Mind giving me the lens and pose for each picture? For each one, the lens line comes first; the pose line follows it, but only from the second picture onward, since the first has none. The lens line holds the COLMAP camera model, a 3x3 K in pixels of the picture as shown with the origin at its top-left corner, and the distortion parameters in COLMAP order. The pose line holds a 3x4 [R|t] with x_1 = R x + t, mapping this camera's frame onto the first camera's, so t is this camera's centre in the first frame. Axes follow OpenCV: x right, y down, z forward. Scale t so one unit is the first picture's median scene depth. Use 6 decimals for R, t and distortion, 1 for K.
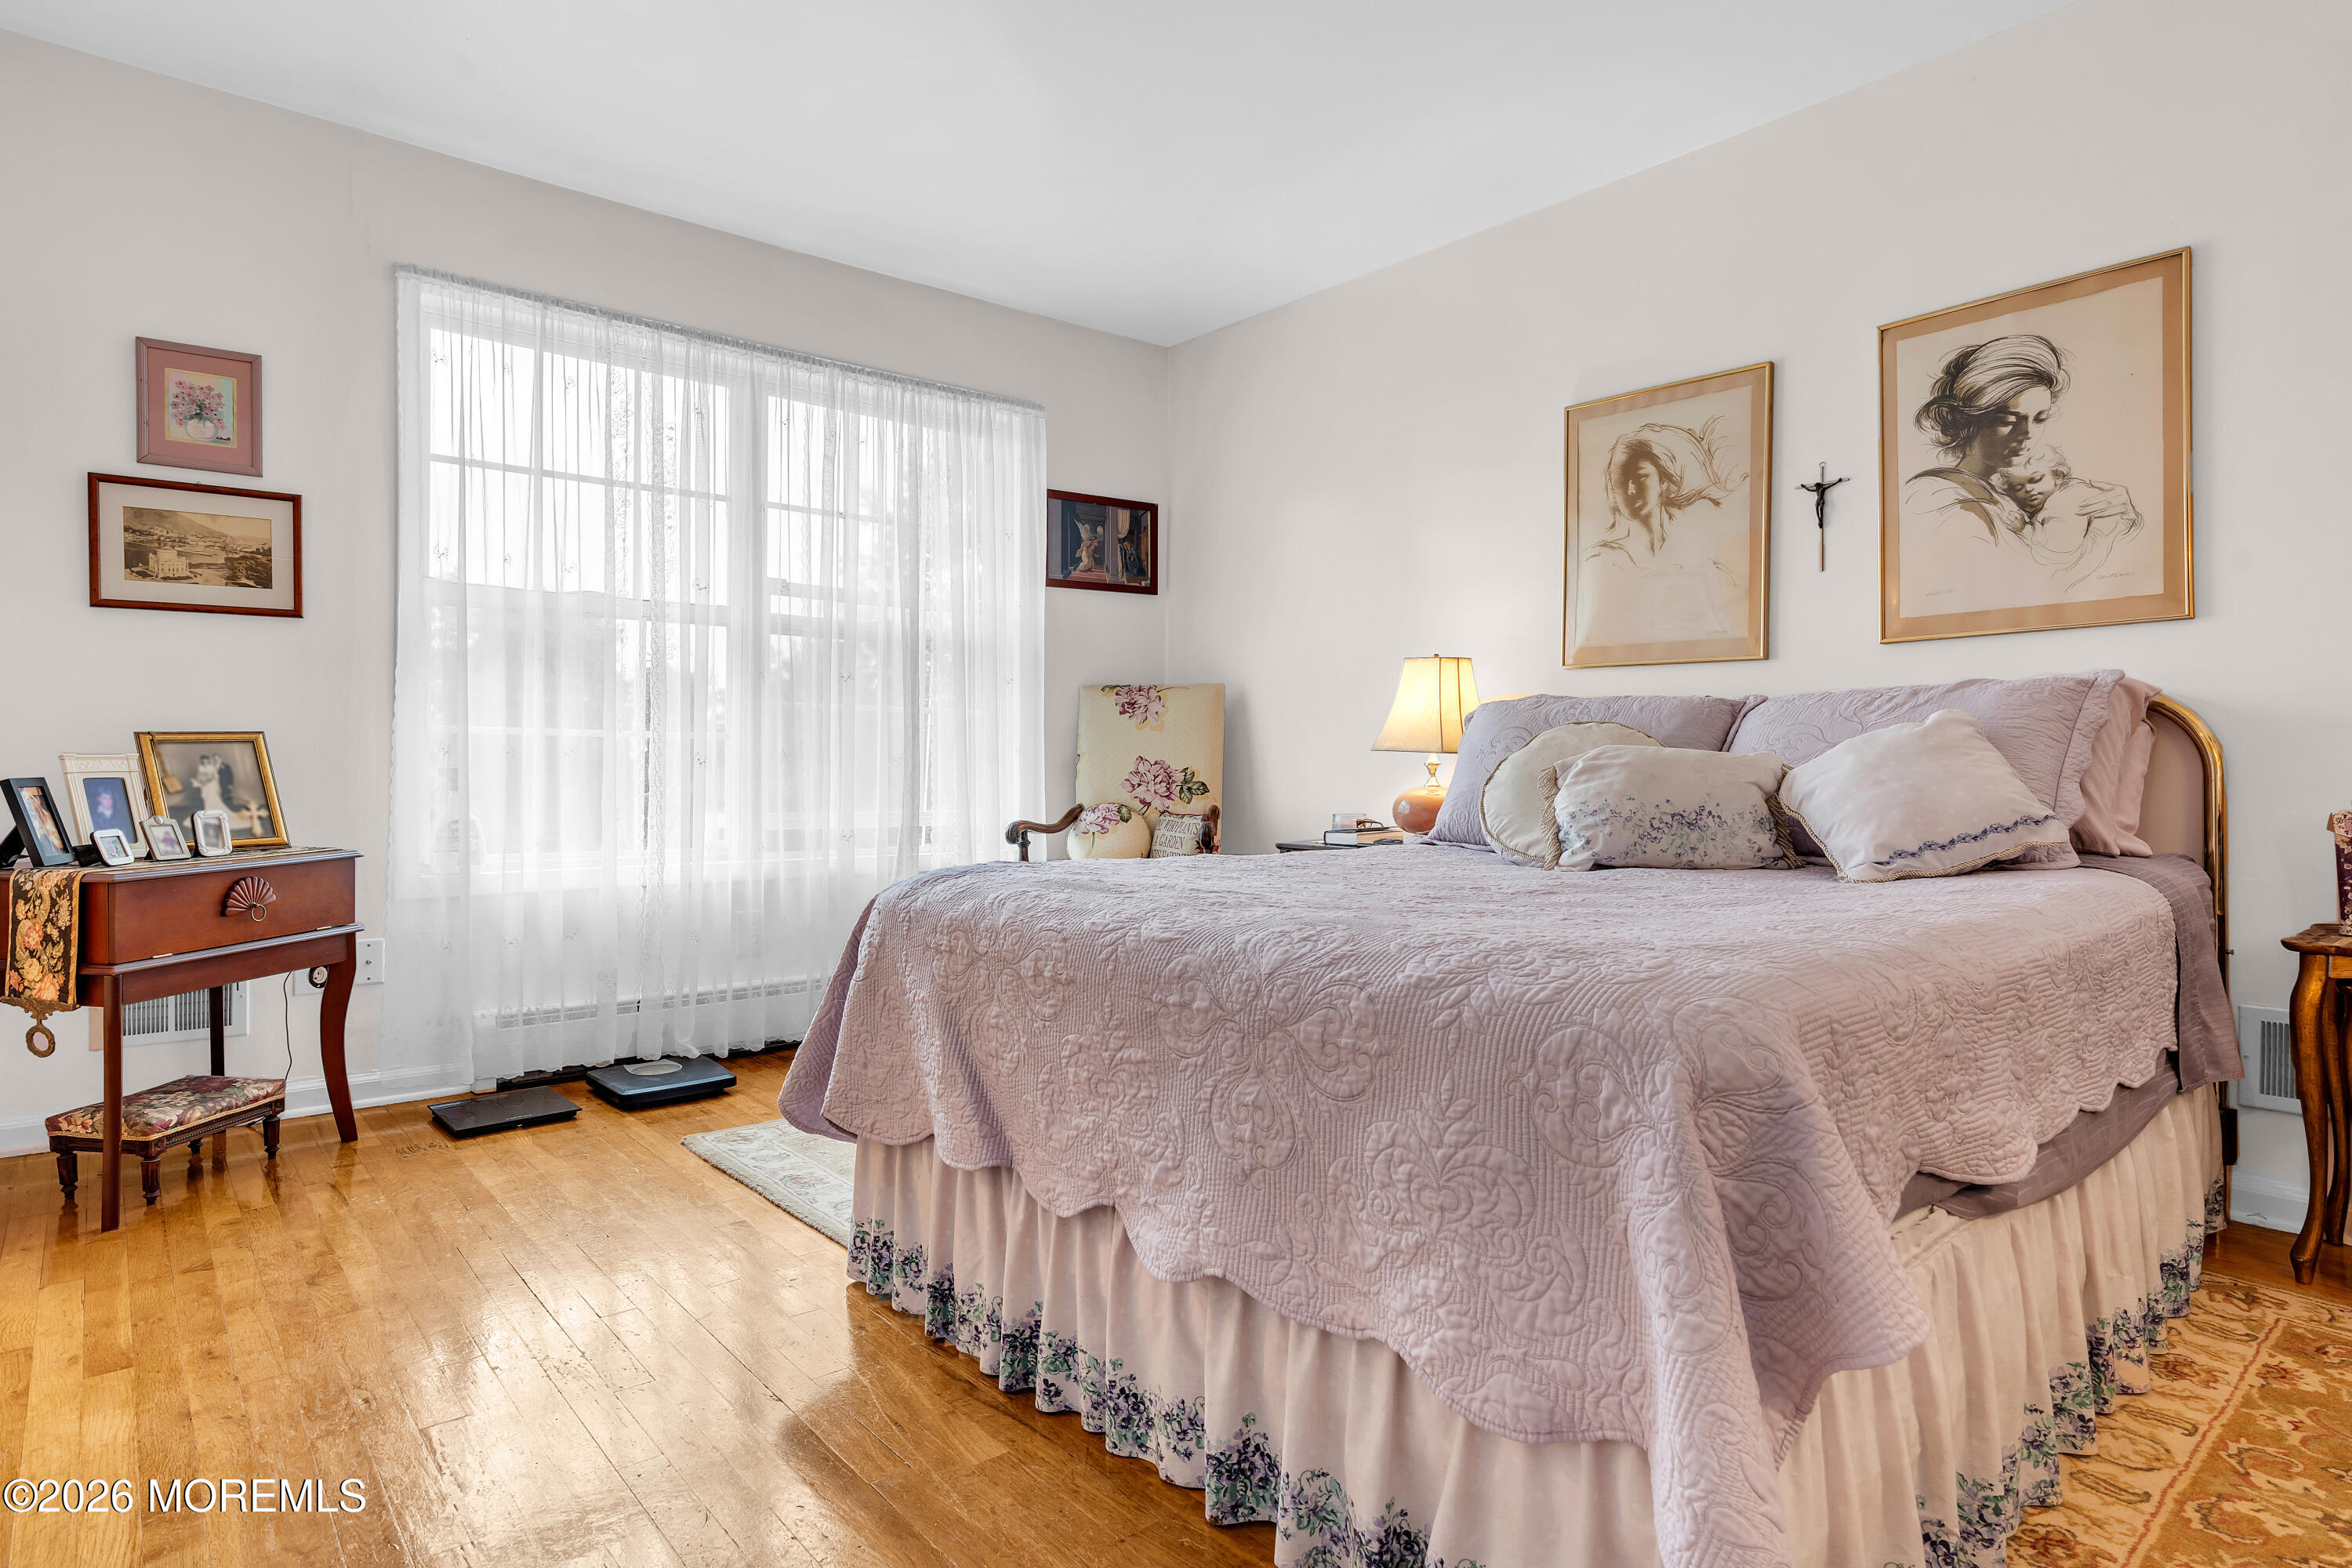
lens RADIAL K [[1307.9, 0, 1170.8], [0, 1307.9, 750.9], [0, 0, 1]] dist [-0.003067, -0.000403]
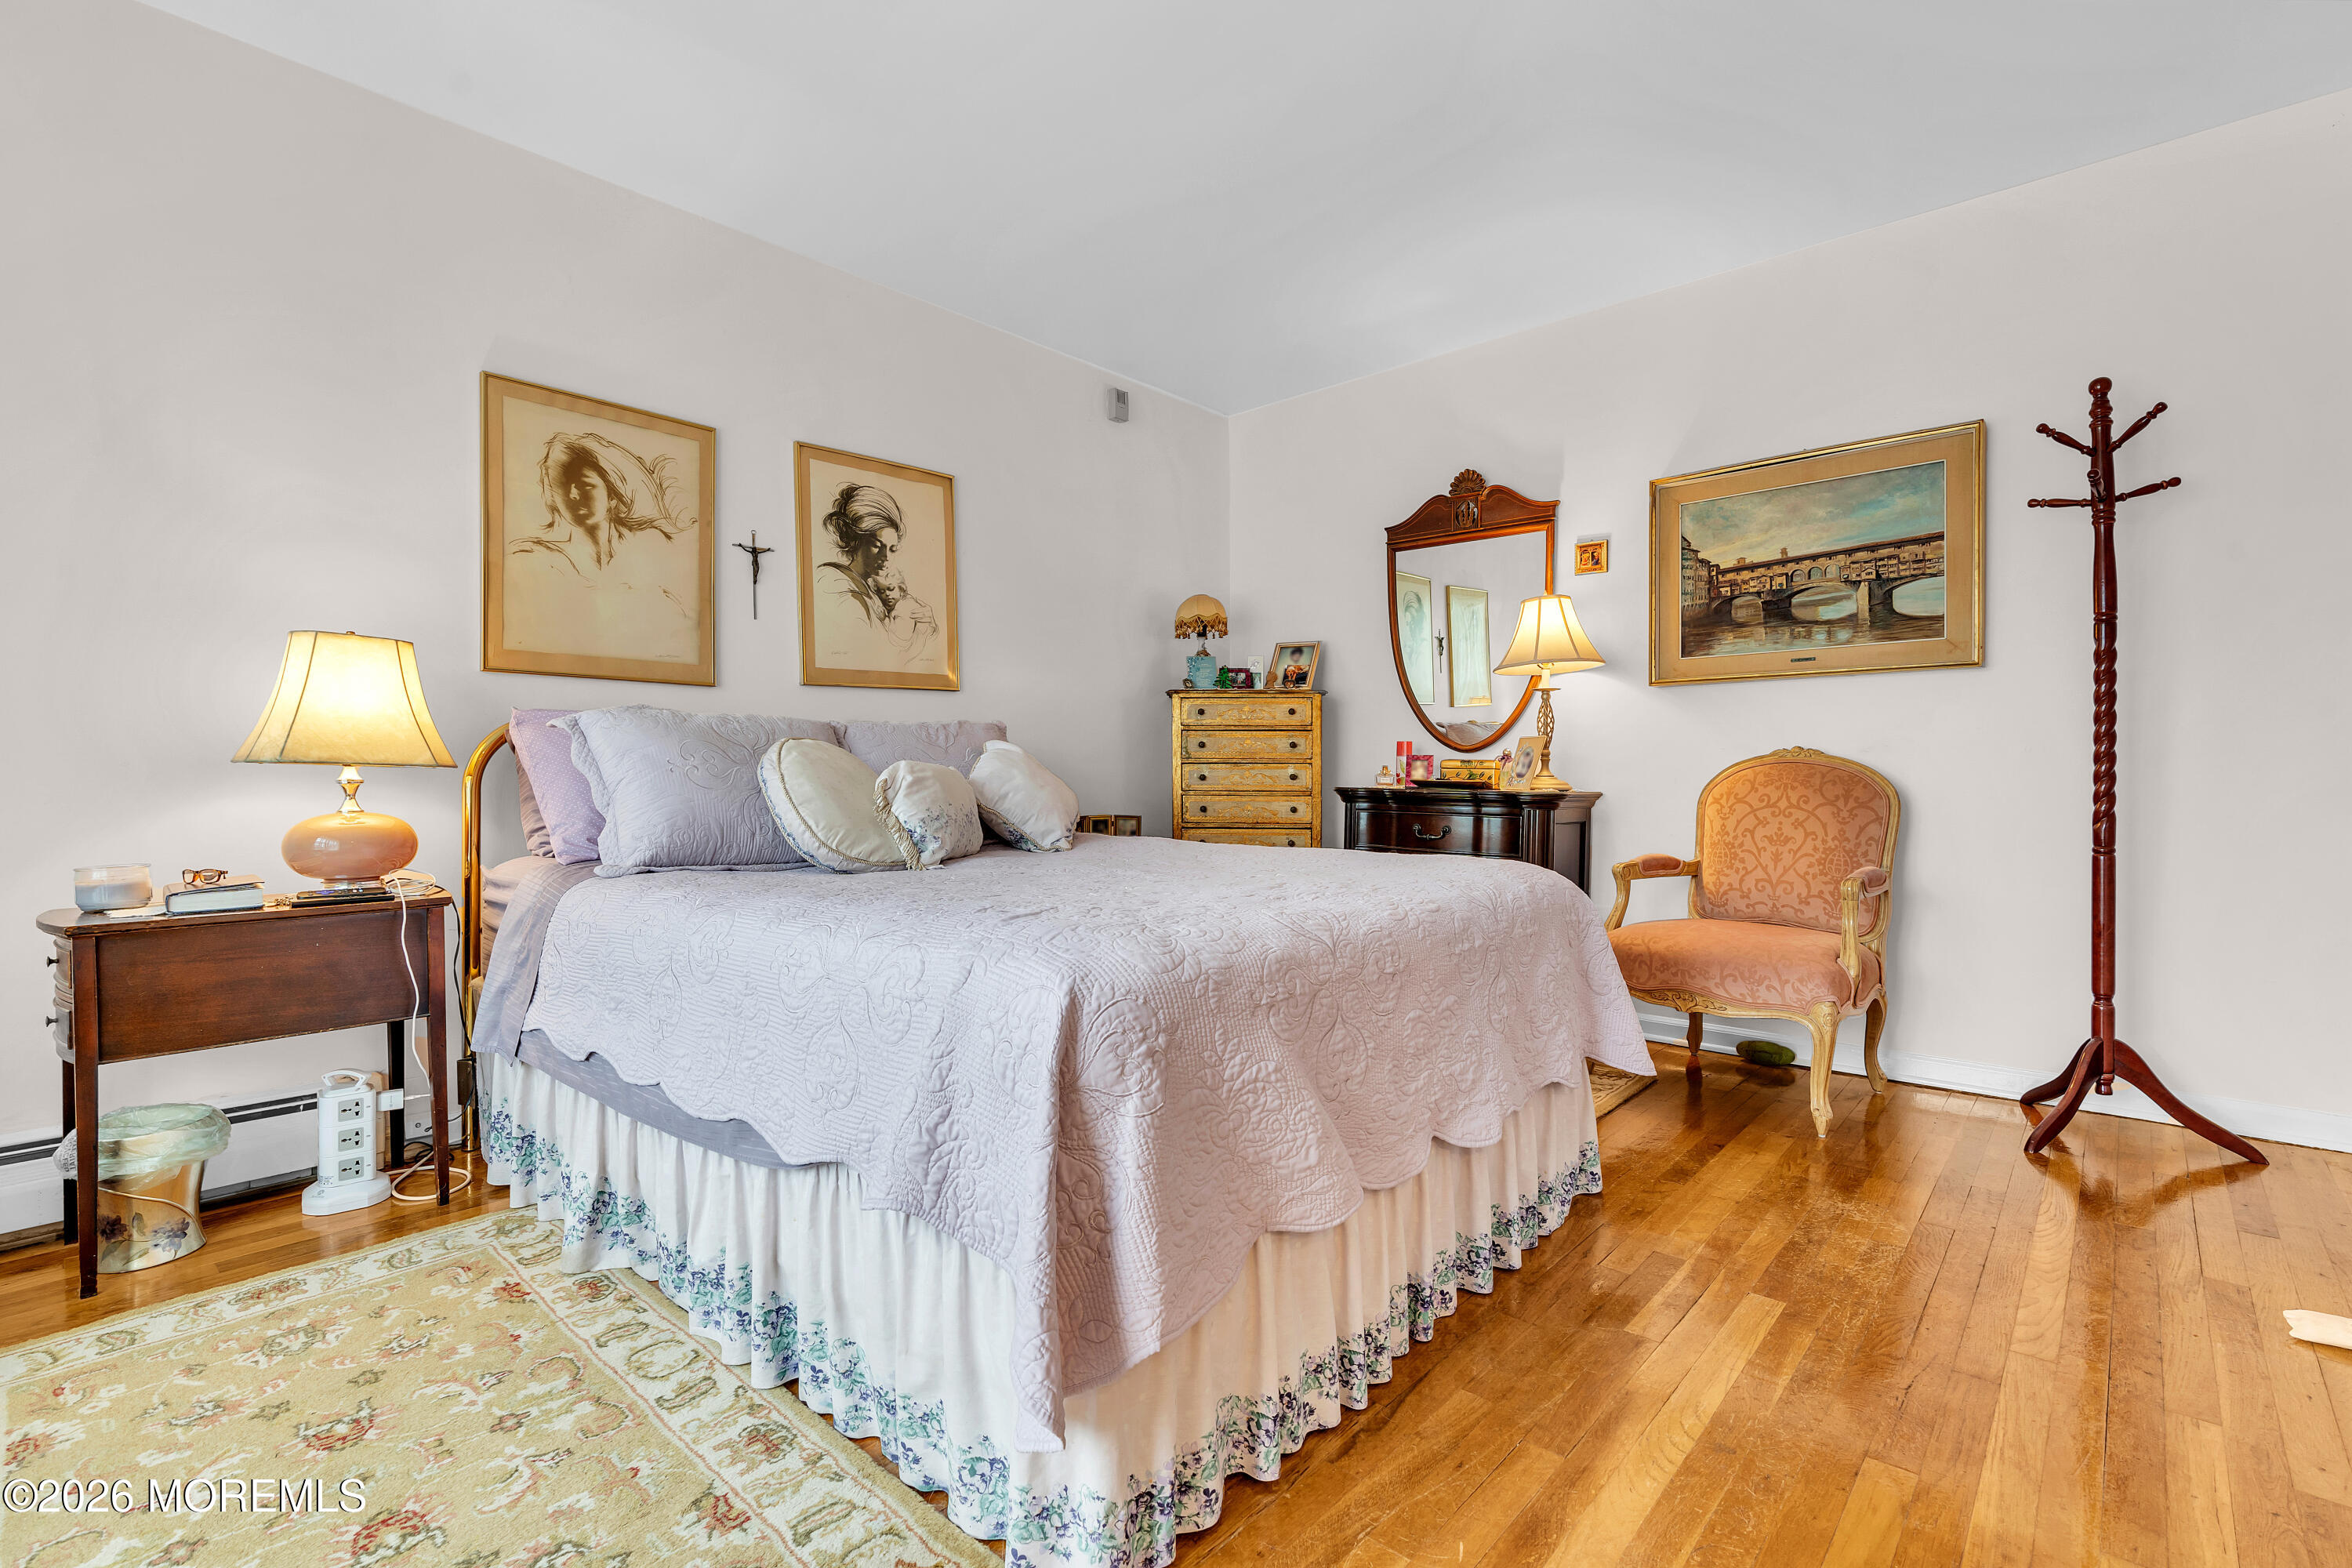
lens RADIAL K [[1055.9, 0, 1176.0], [0, 1055.9, 784.0], [0, 0, 1]] dist [-0.005773, 0.000656]
pose [[-0.139240, -0.013233, 0.990170, -0.566241], [-0.003731, 0.999911, 0.012838, 0.002880], [-0.990252, -0.001907, -0.139276, 0.784488]]
